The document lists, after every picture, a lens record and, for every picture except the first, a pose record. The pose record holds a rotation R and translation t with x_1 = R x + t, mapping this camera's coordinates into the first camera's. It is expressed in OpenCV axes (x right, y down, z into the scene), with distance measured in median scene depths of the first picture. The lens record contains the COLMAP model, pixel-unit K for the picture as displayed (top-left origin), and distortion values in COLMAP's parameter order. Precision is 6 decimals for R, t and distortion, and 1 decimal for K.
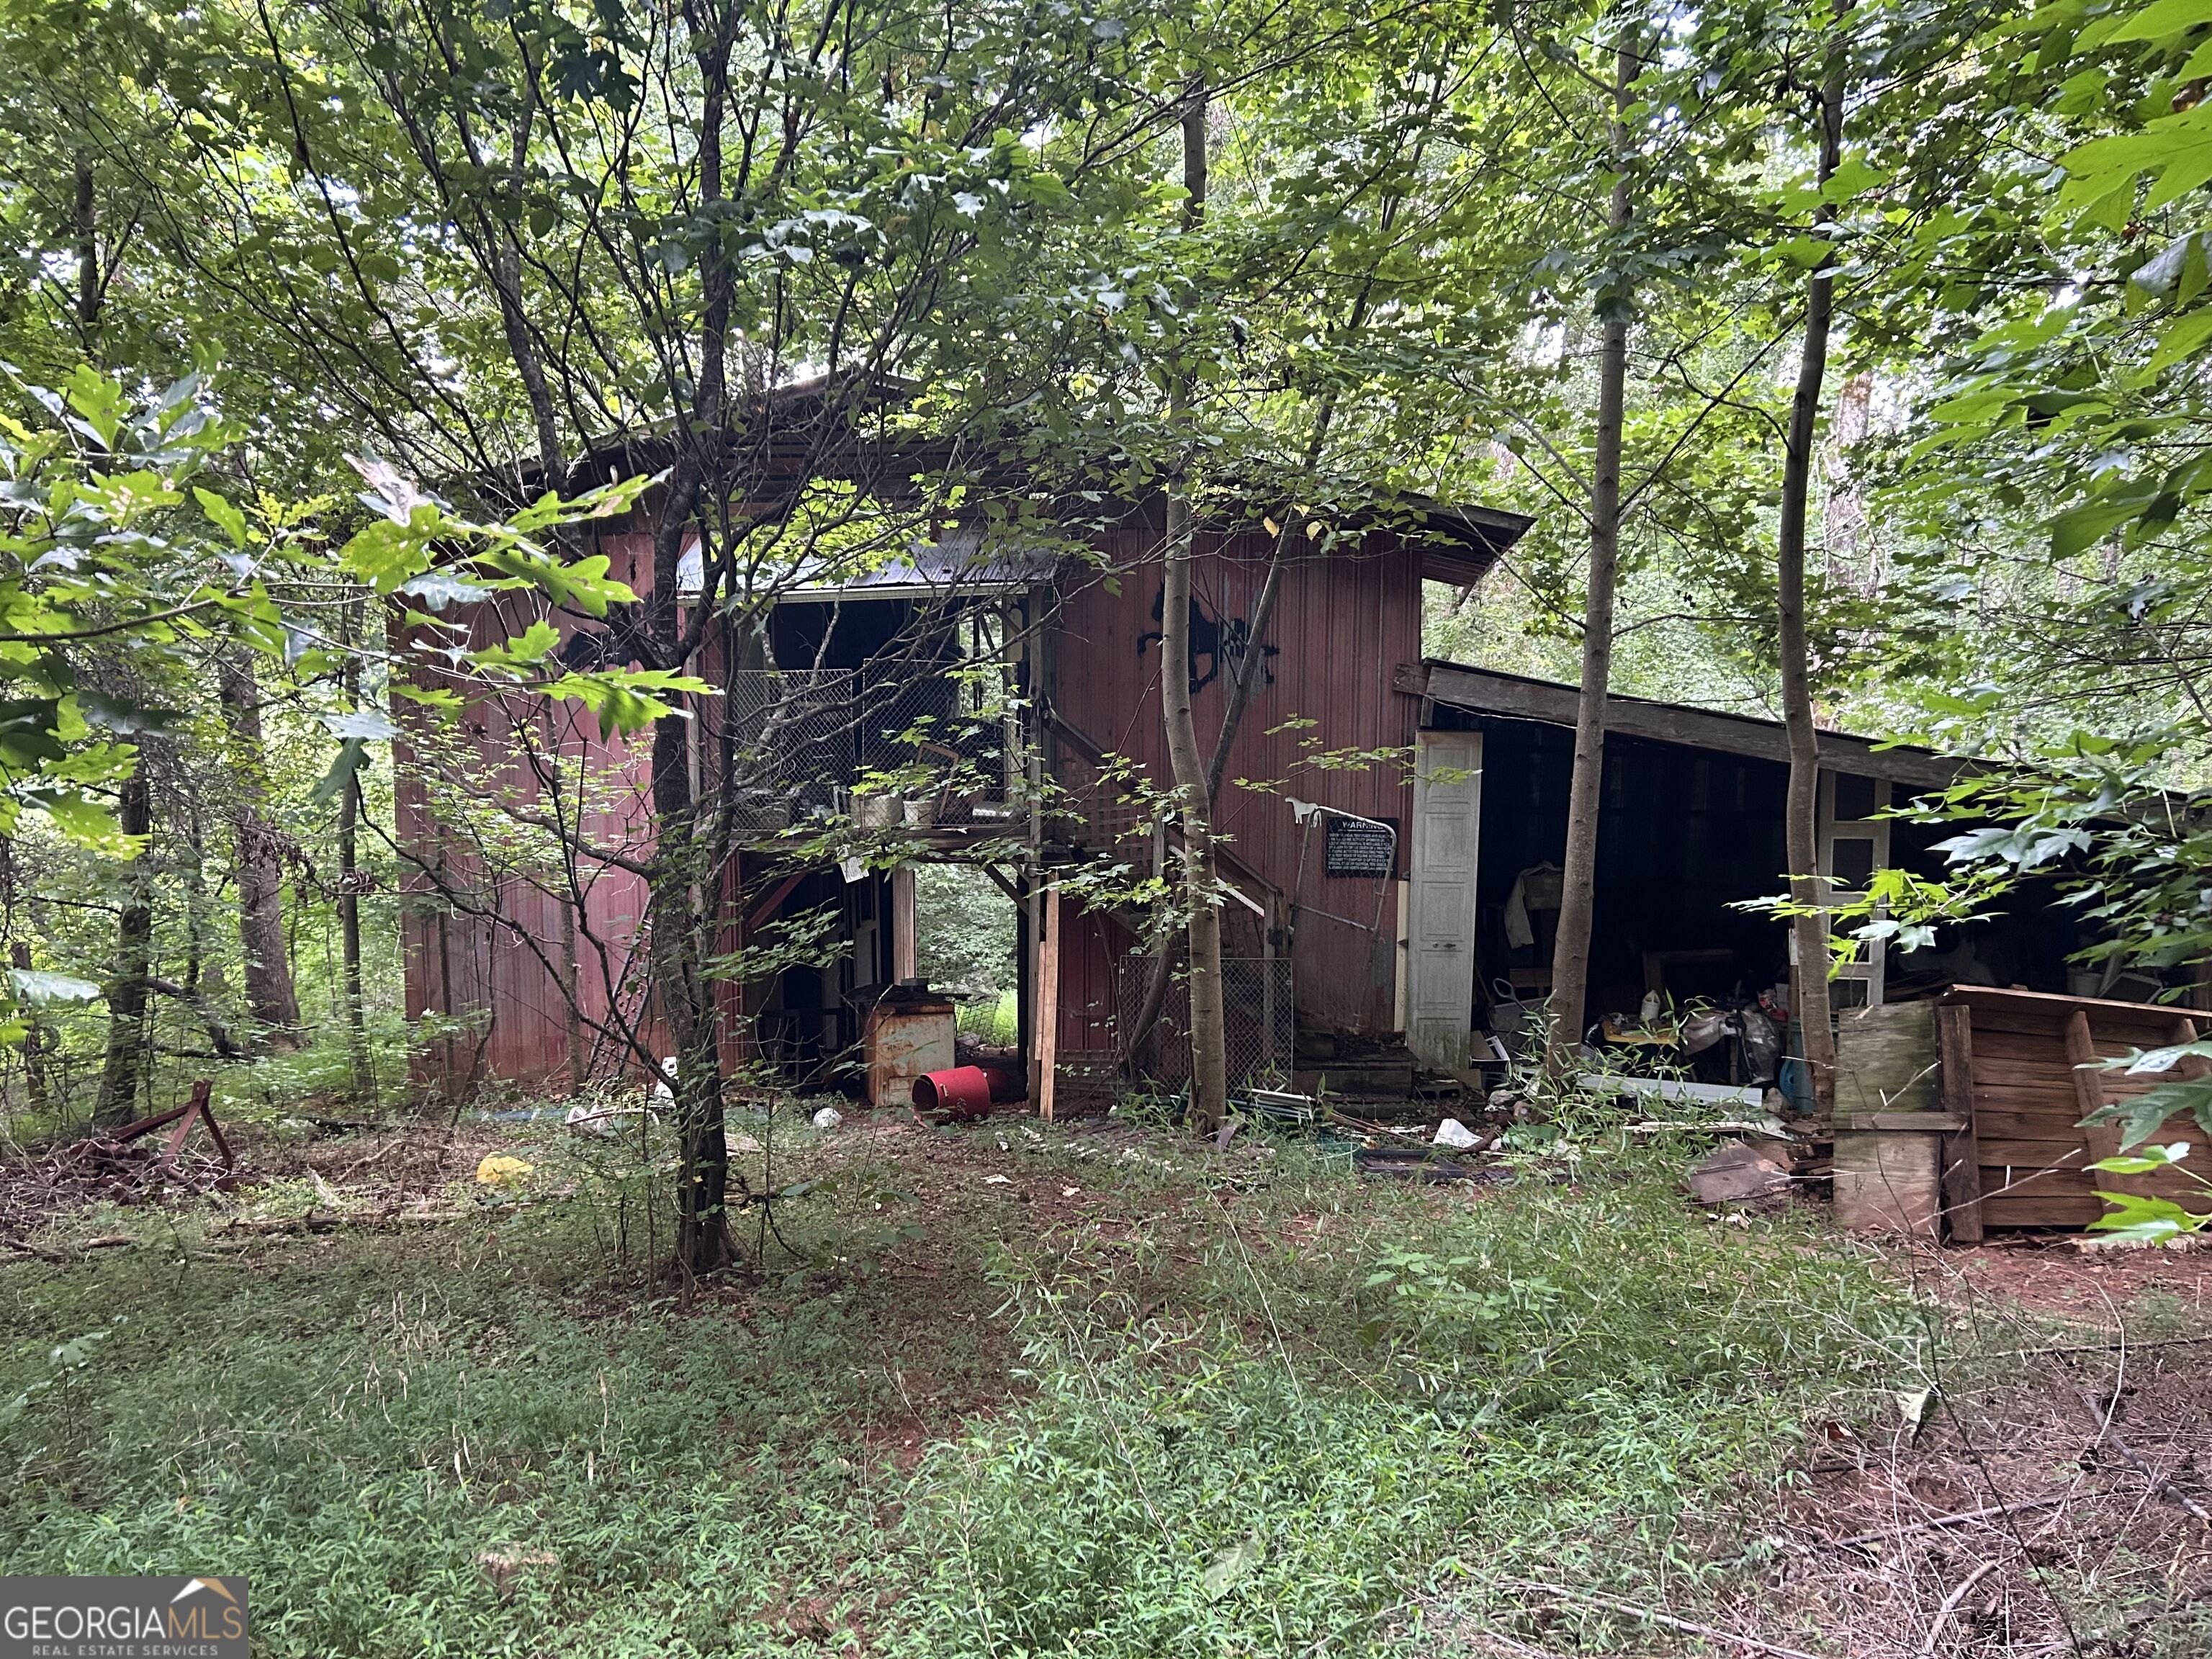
lens RADIAL K [[1652.9, 0, 1108.2], [0, 1652.9, 830.3], [0, 0, 1]] dist [0.035213, -0.000781]
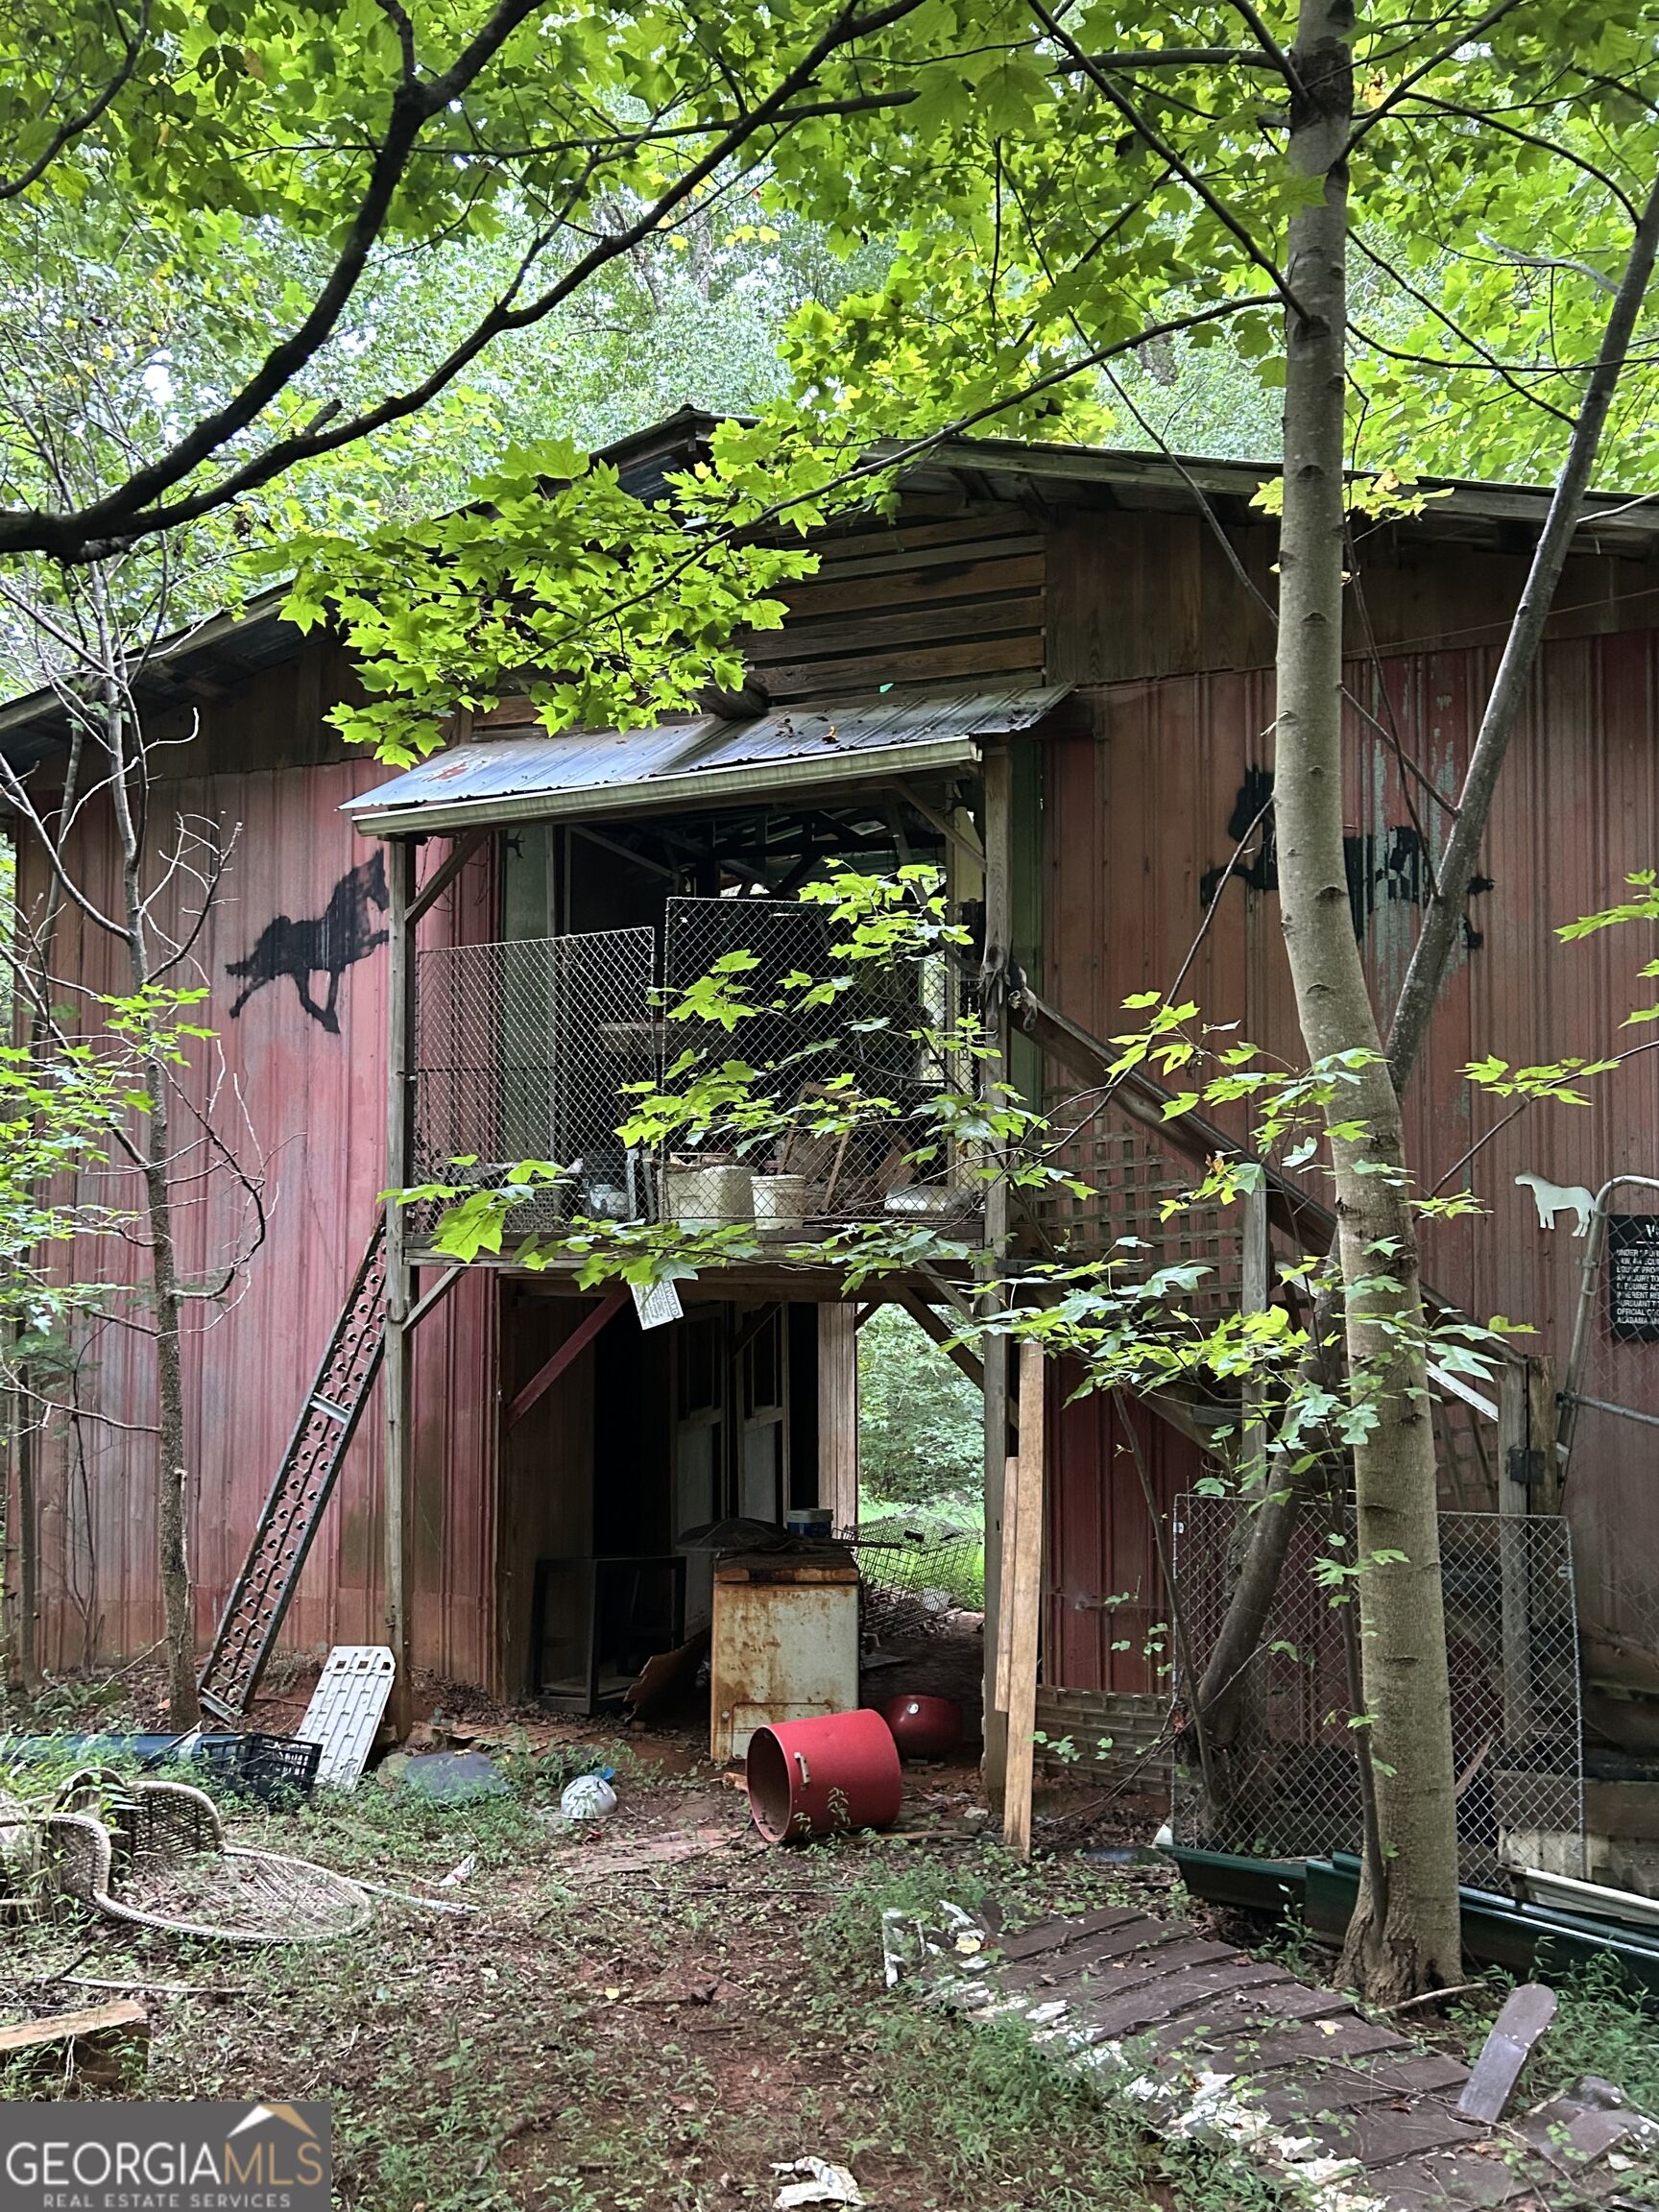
lens RADIAL K [[1652.9, 0, 815.8], [0, 1652.9, 1105.3], [0, 0, 1]] dist [0.035213, -0.000781]
pose [[0.979885, -0.007470, -0.199425, 0.002585], [-0.018478, 0.991610, -0.127937, 0.031179], [0.198707, 0.129049, 0.971526, 0.558898]]
